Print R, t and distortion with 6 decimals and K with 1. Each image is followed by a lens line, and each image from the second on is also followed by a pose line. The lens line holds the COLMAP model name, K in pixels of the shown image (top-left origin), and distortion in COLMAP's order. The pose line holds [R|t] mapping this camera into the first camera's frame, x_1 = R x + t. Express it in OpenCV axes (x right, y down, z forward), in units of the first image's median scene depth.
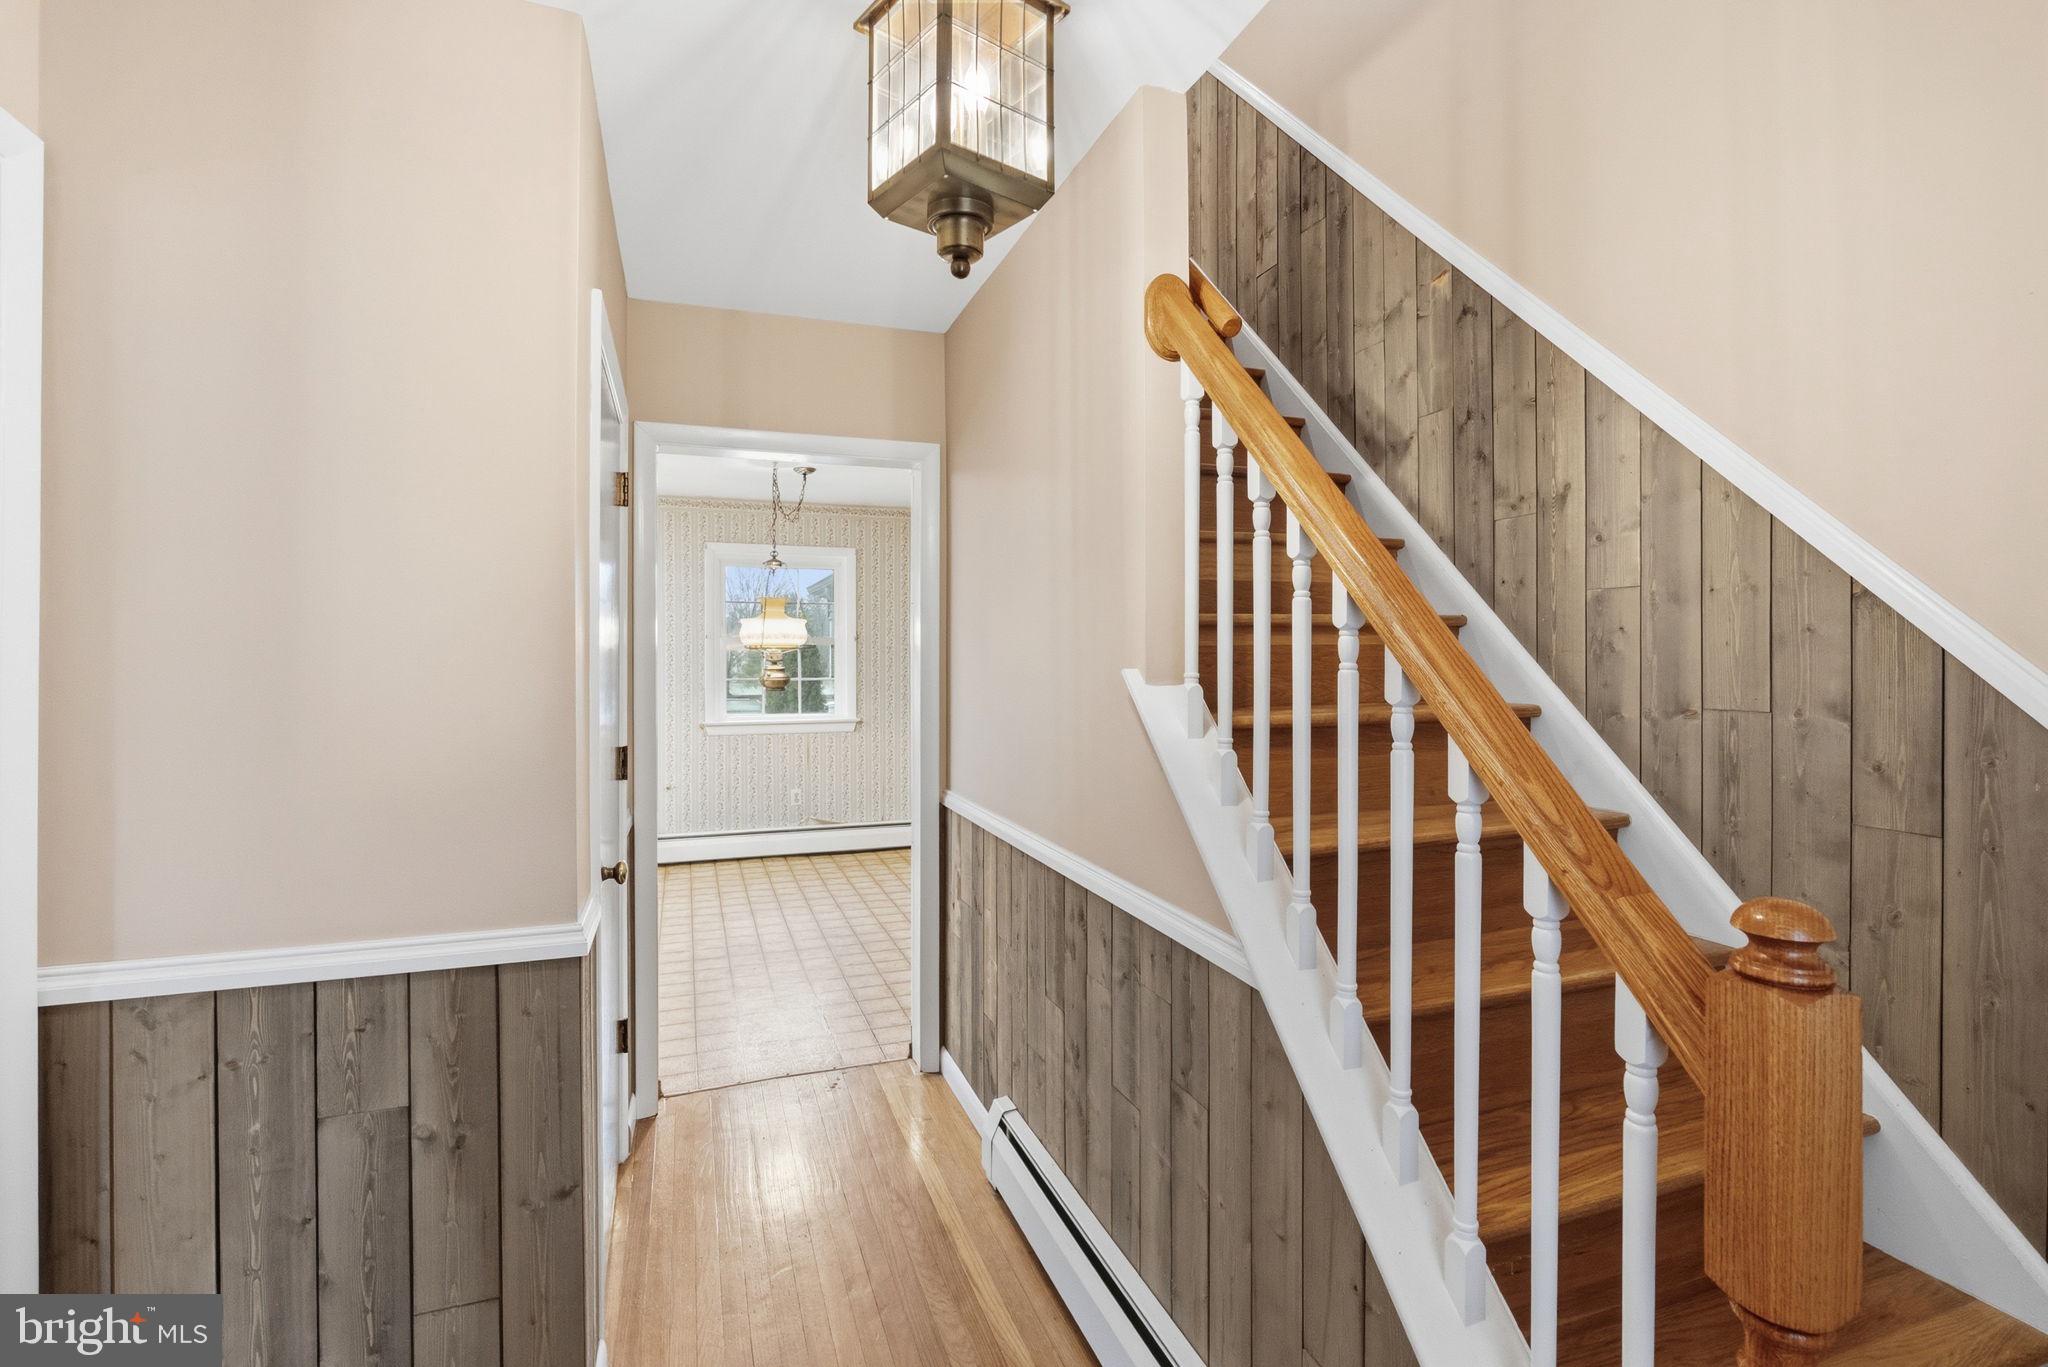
lens RADIAL K [[956.7, 0, 1036.4], [0, 956.7, 661.7], [0, 0, 1]] dist [-0.009359, 0.001384]
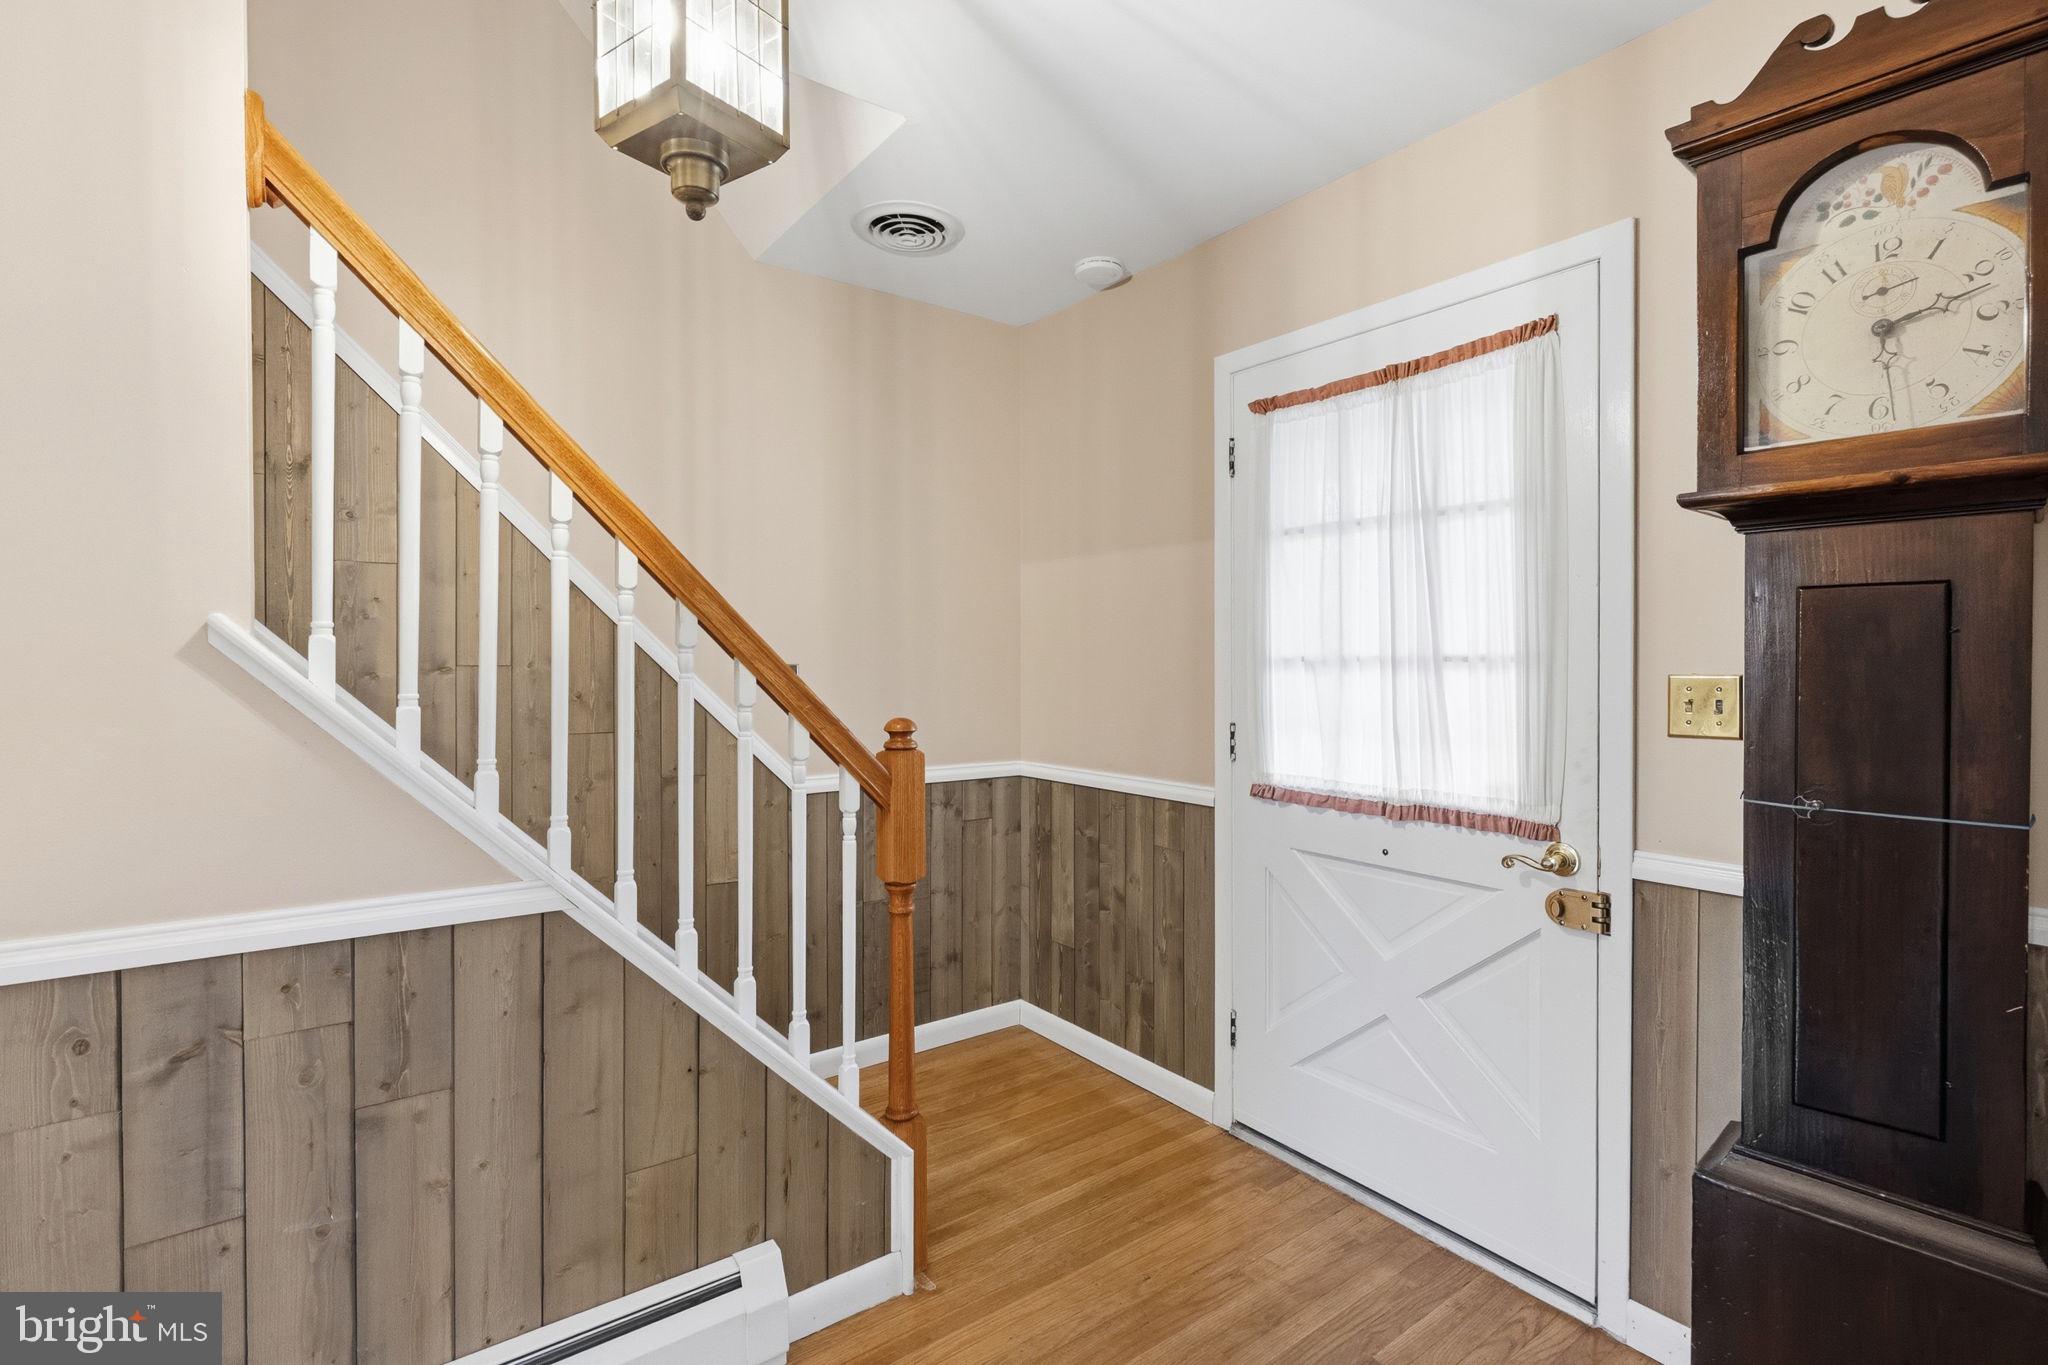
lens RADIAL K [[956.7, 0, 1020.9], [0, 956.7, 672.0], [0, 0, 1]] dist [-0.009359, 0.001384]
pose [[-0.292128, -0.006563, 0.956357, -0.818562], [0.007030, 0.999935, 0.009010, 0.056025], [-0.956353, 0.009356, -0.292063, 0.693084]]
